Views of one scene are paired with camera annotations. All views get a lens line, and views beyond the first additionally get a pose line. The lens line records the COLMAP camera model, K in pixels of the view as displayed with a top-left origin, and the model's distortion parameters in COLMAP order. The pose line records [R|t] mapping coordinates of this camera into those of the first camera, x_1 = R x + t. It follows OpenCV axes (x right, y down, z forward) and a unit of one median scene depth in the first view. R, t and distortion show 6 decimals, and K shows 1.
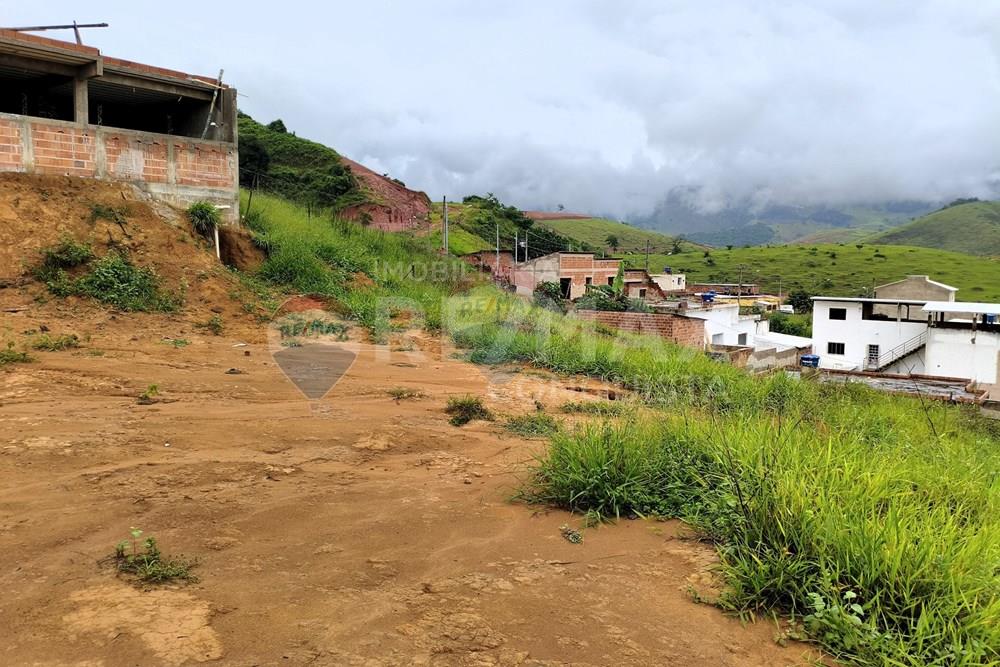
lens RADIAL K [[768.0, 0, 518.2], [0, 768.0, 326.9], [0, 0, 1]] dist [0.057685, -0.117757]
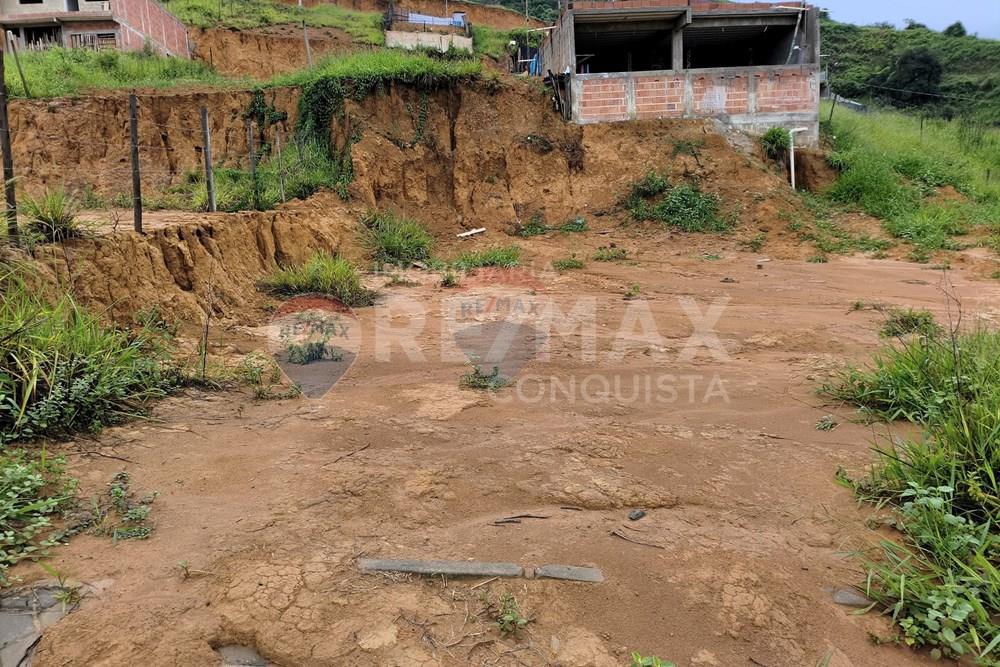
lens RADIAL K [[767.0, 0, 500.0], [0, 767.0, 333.5], [0, 0, 1]] dist [0.065422, -0.109192]
pose [[0.673407, 0.076875, -0.735264, 0.166007], [-0.005595, 0.995080, 0.098915, 0.018463], [0.739251, -0.062496, 0.670524, 0.007915]]
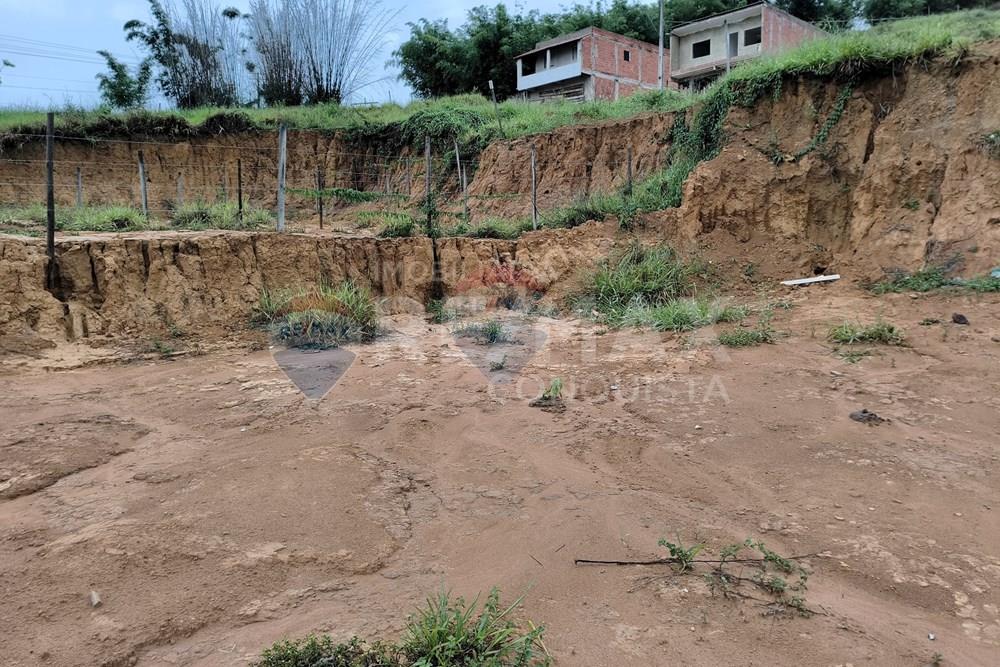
lens RADIAL K [[757.6, 0, 507.3], [0, 757.6, 326.0], [0, 0, 1]] dist [0.075082, -0.136017]
pose [[-0.195755, 0.067773, -0.978308, 0.092949], [-0.087302, 0.992444, 0.086221, -0.012876], [0.976759, 0.102286, -0.188359, 0.622338]]
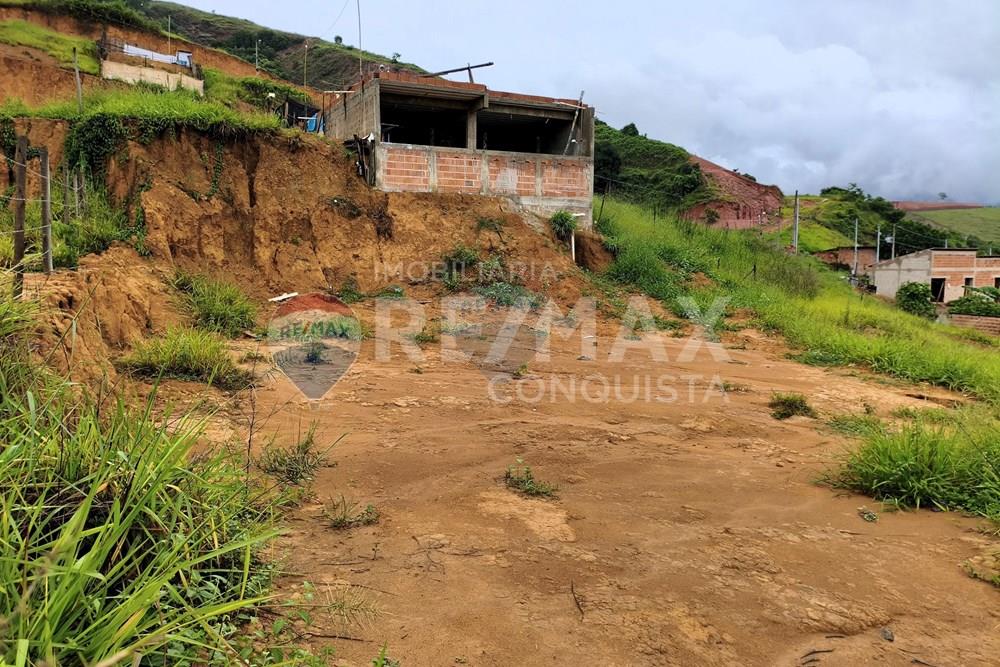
lens RADIAL K [[767.8, 0, 506.7], [0, 767.8, 329.3], [0, 0, 1]] dist [0.096348, -0.186731]
pose [[0.899419, 0.036585, -0.435554, 0.025427], [-0.034291, 0.999326, 0.013129, 0.001346], [0.435741, 0.003127, 0.900067, -0.077397]]
